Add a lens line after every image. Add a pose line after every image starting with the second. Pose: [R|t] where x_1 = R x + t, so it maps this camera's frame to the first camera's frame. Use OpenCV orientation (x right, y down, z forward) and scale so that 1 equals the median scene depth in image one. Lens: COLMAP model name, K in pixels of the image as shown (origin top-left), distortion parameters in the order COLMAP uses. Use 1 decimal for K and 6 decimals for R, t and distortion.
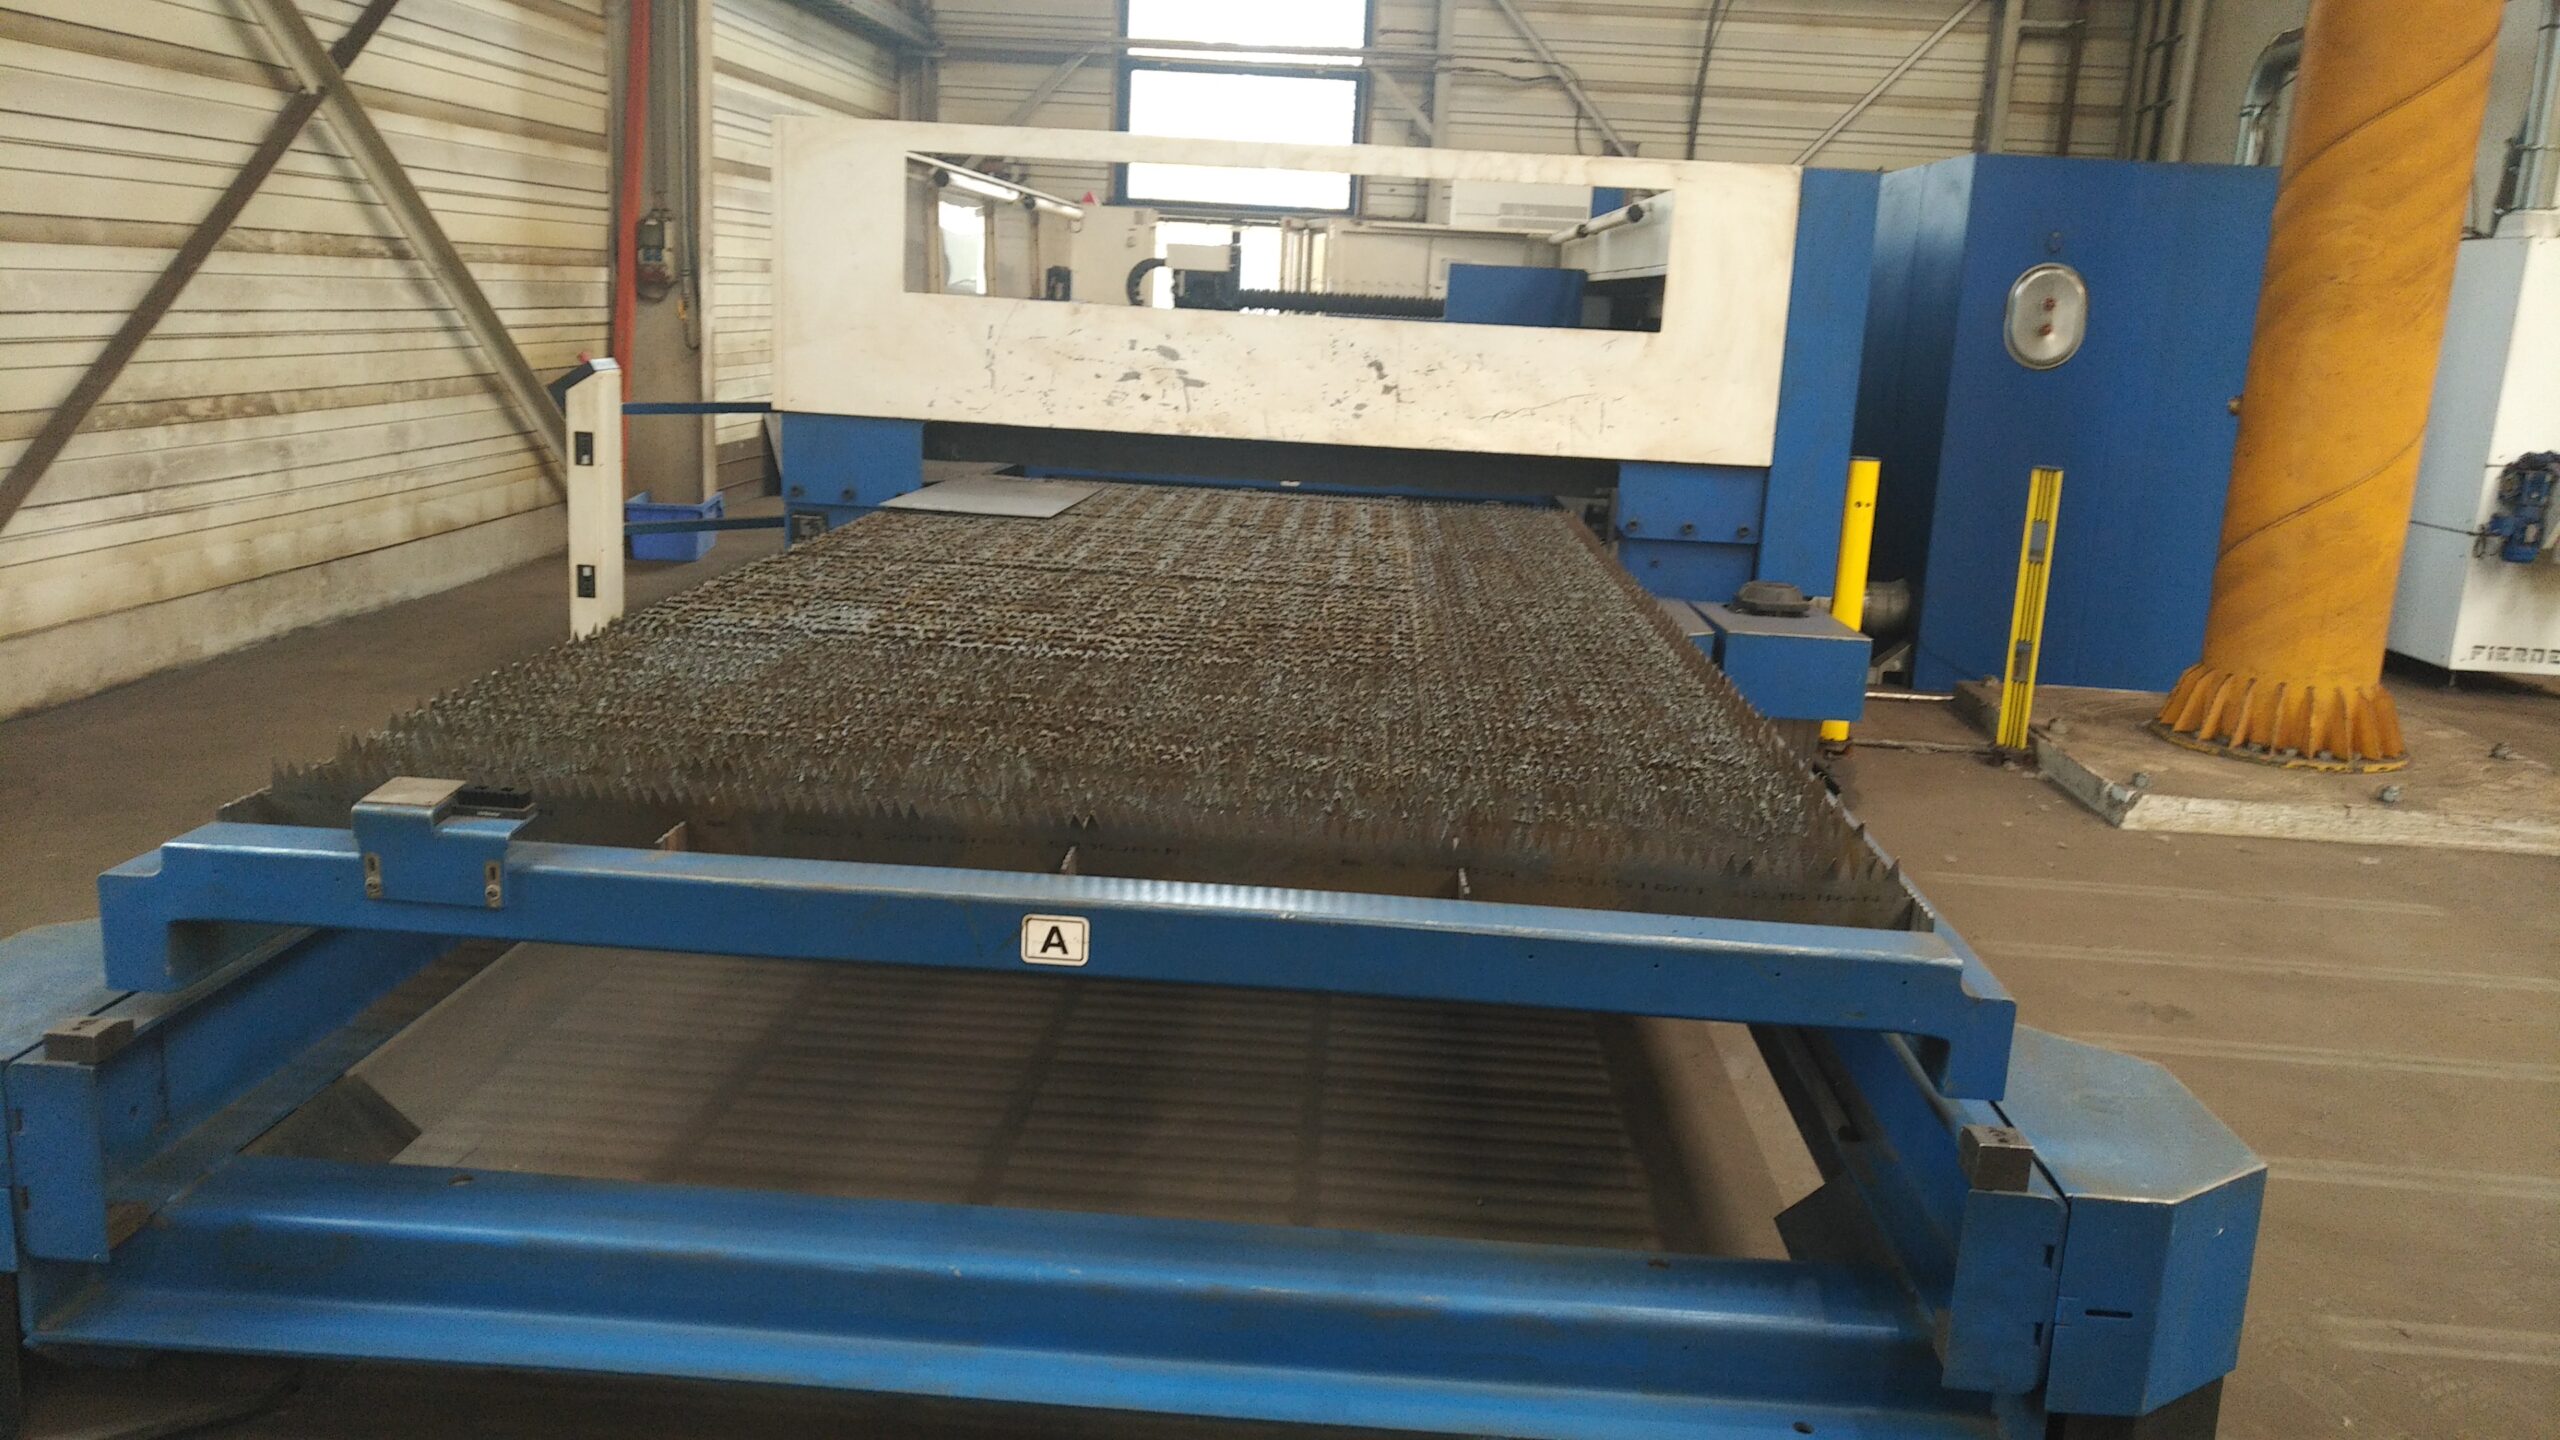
lens RADIAL K [[1878.2, 0, 1292.4], [0, 1878.2, 711.2], [0, 0, 1]] dist [-0.018993, 0.050370]
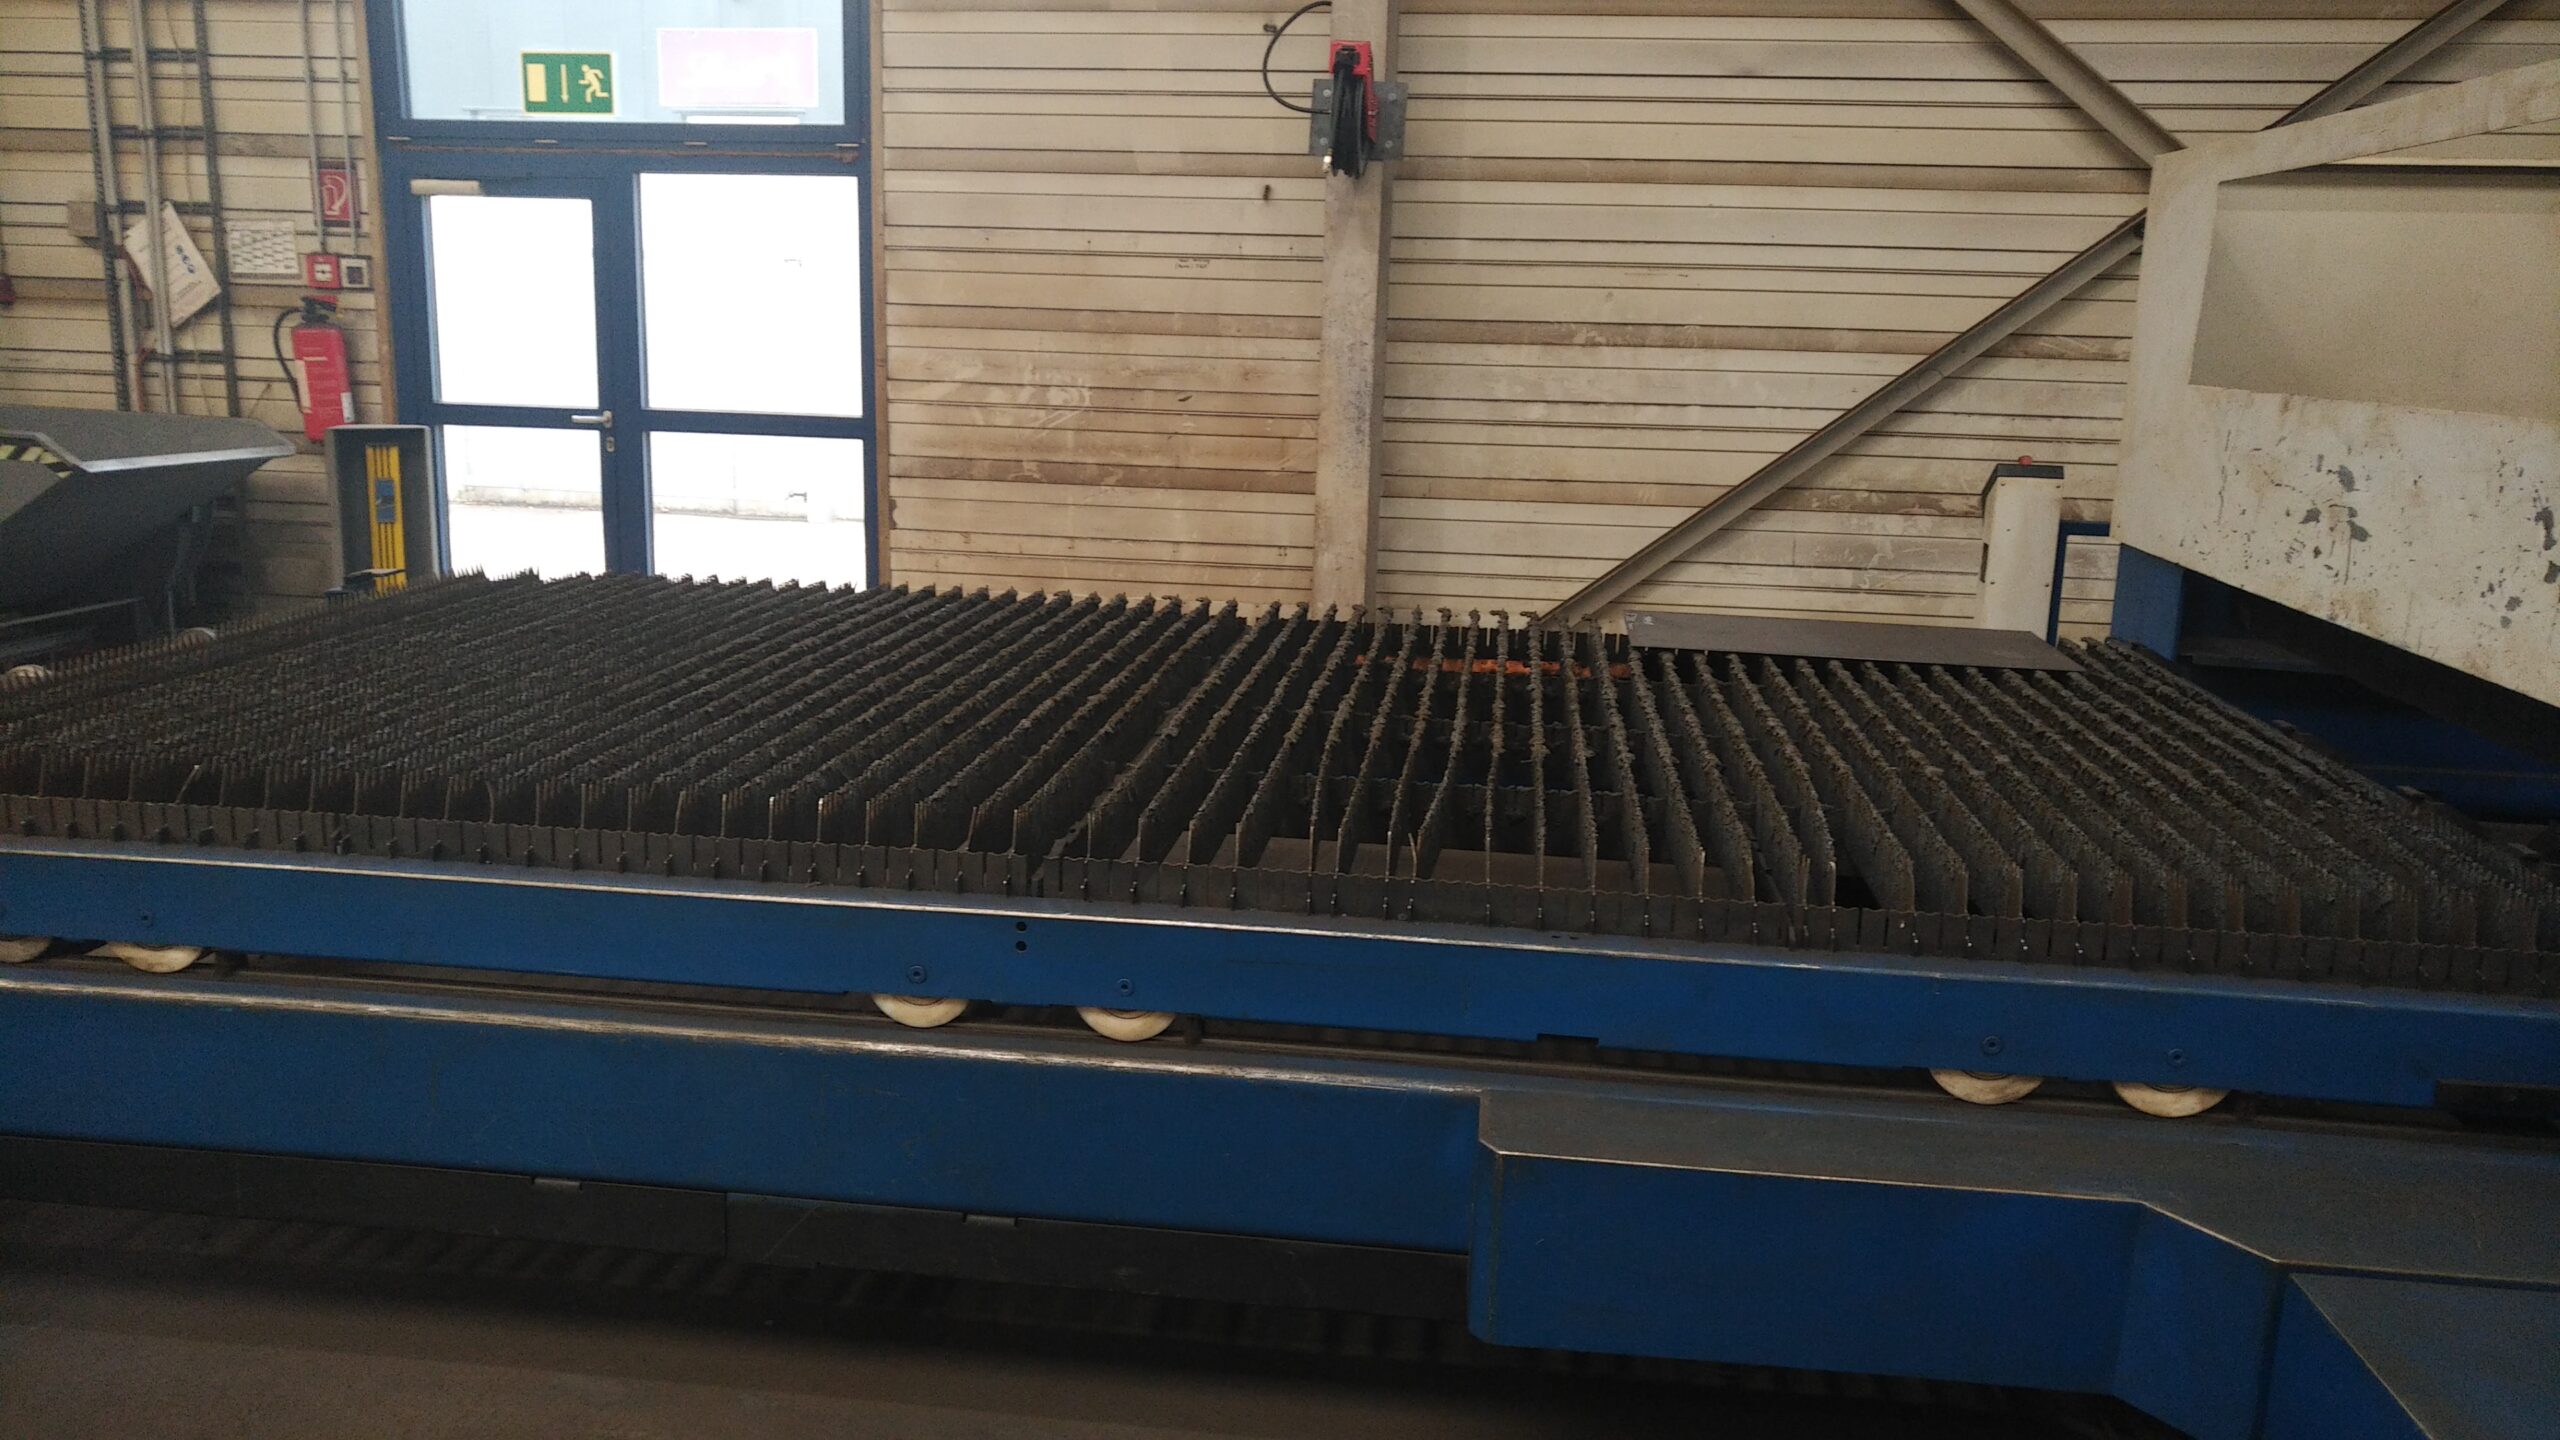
lens RADIAL K [[1878.2, 0, 1298.0], [0, 1878.2, 709.9], [0, 0, 1]] dist [-0.018993, 0.050370]
pose [[-0.067923, 0.154062, -0.985724, 0.521157], [-0.245361, 0.955082, 0.166180, -0.139597], [0.967049, 0.253145, -0.027071, 0.721919]]
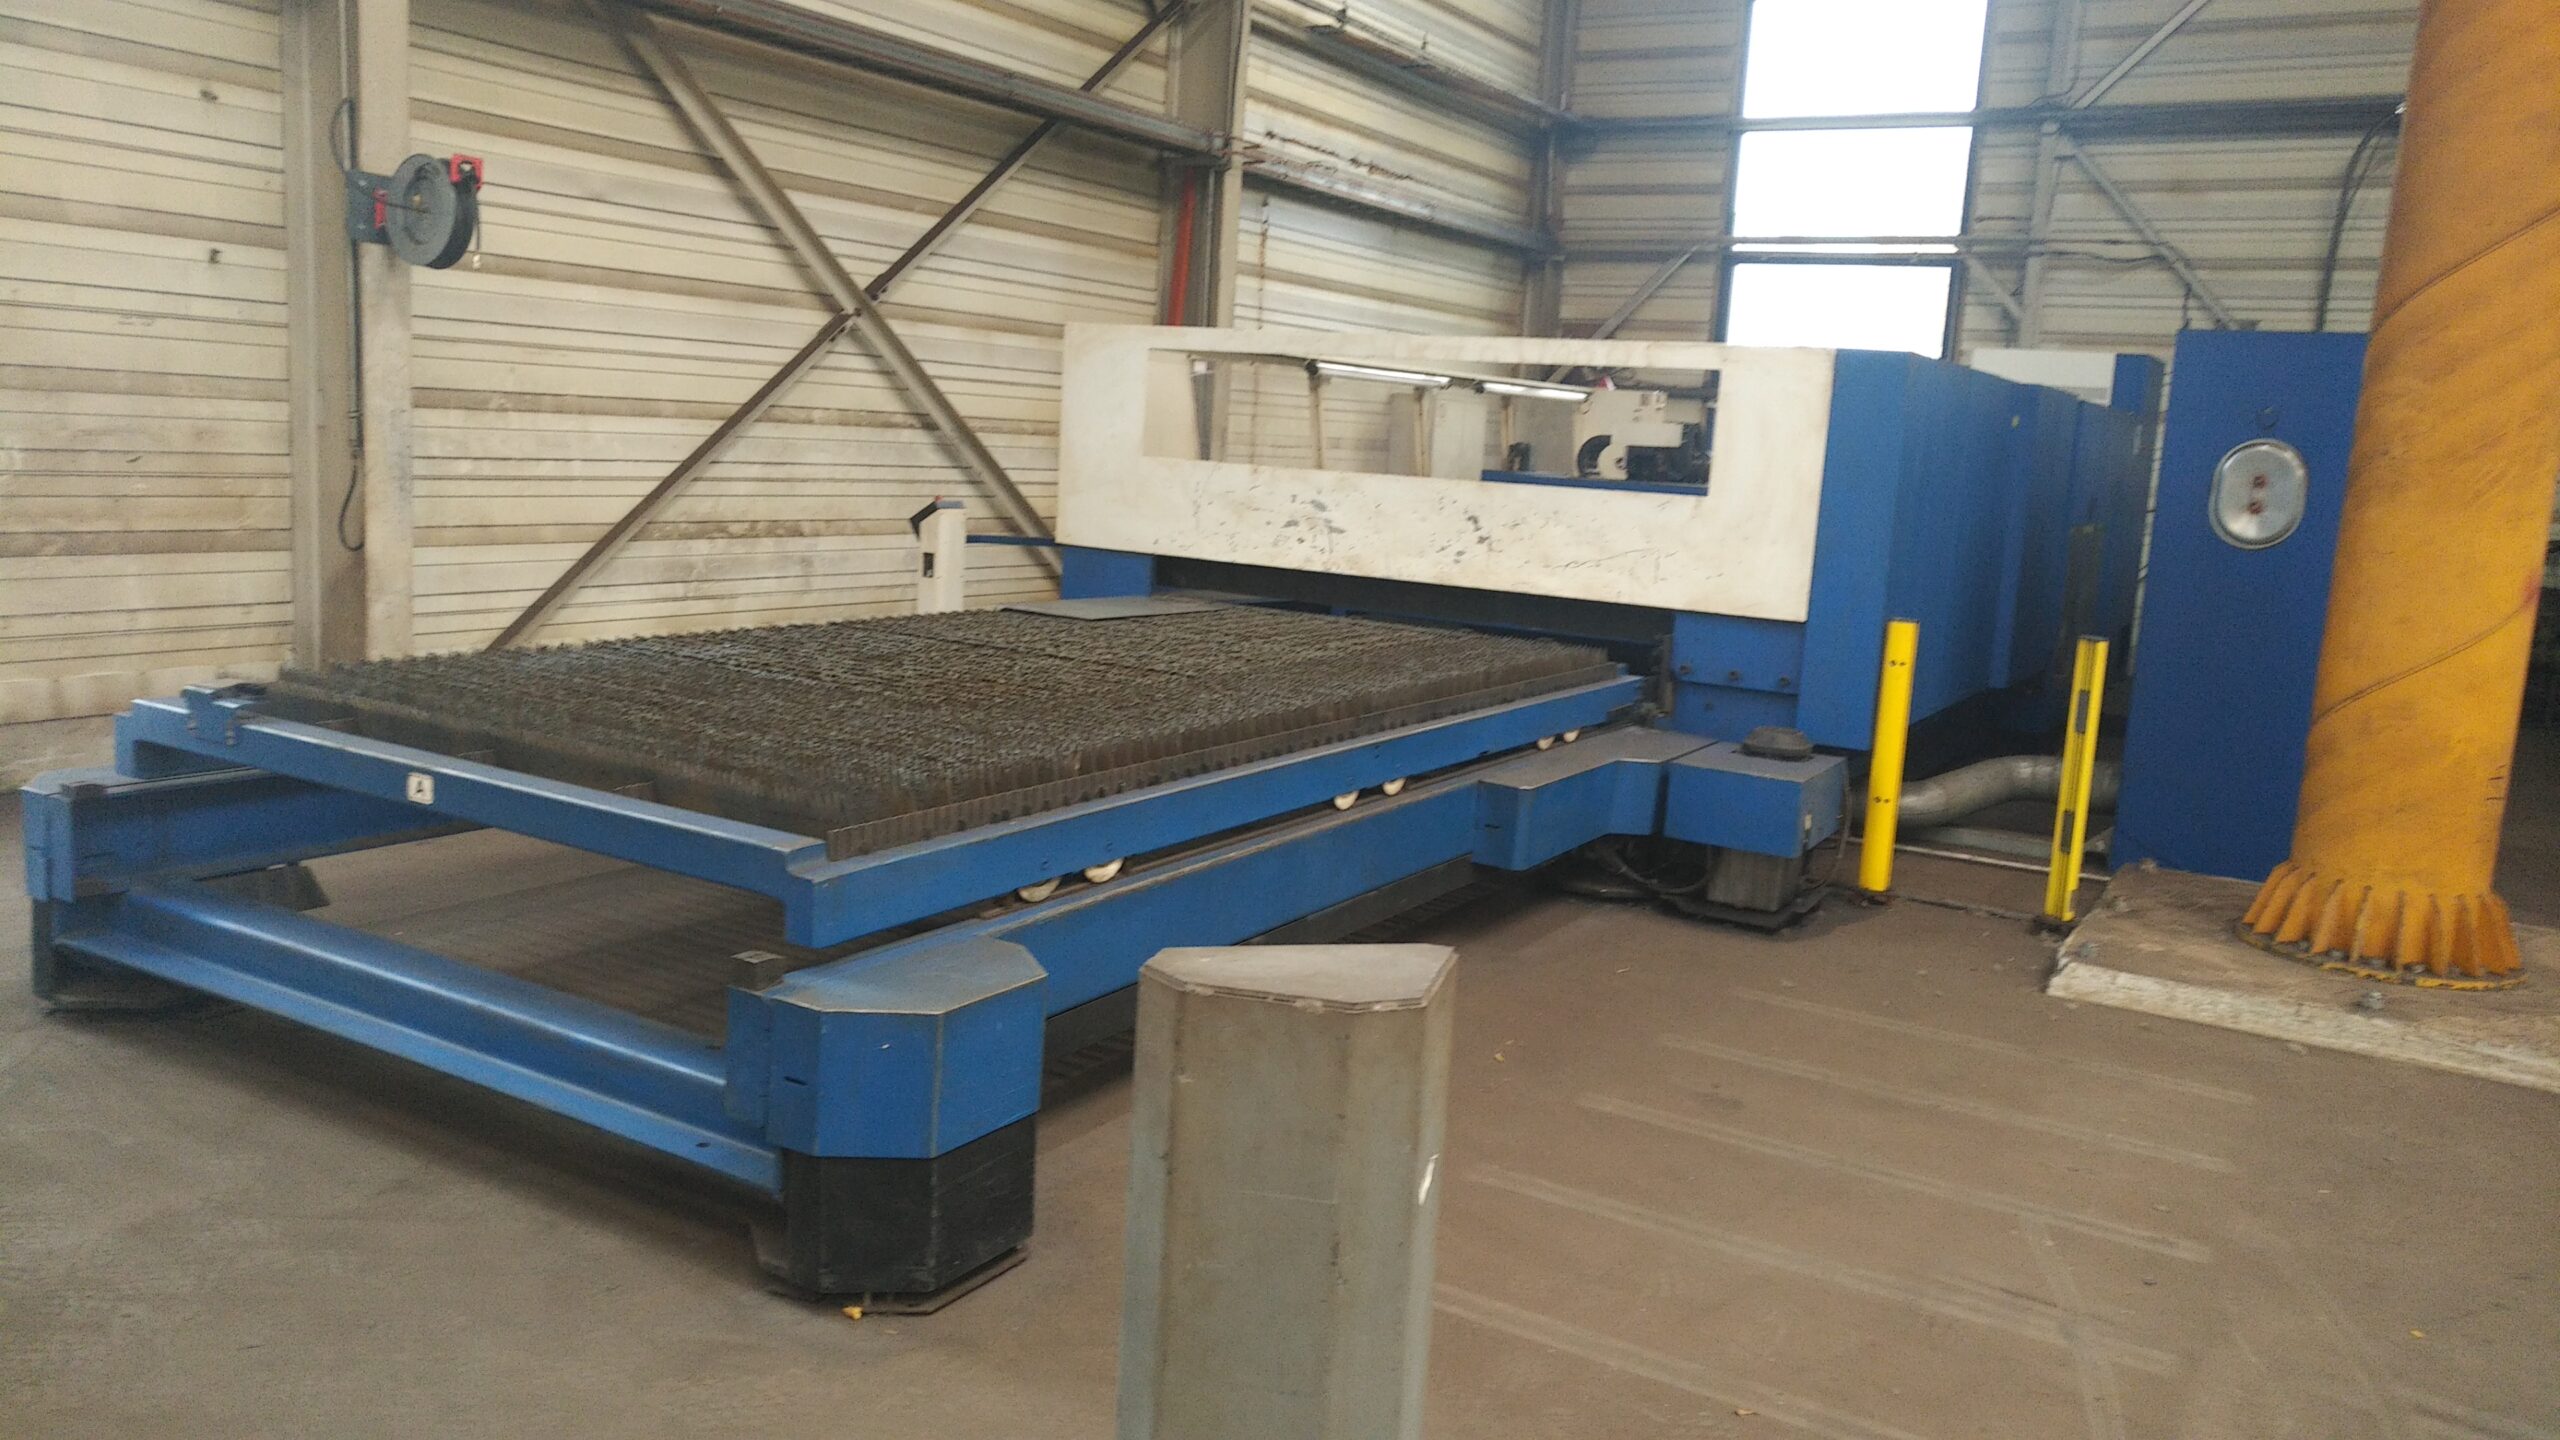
lens RADIAL K [[1878.2, 0, 1298.1], [0, 1878.2, 717.9], [0, 0, 1]] dist [-0.018993, 0.050370]
pose [[0.884065, 0.074966, -0.461312, 0.490987], [-0.117248, 0.991061, -0.063641, 0.024939], [0.452418, 0.110350, 0.884952, -0.067674]]
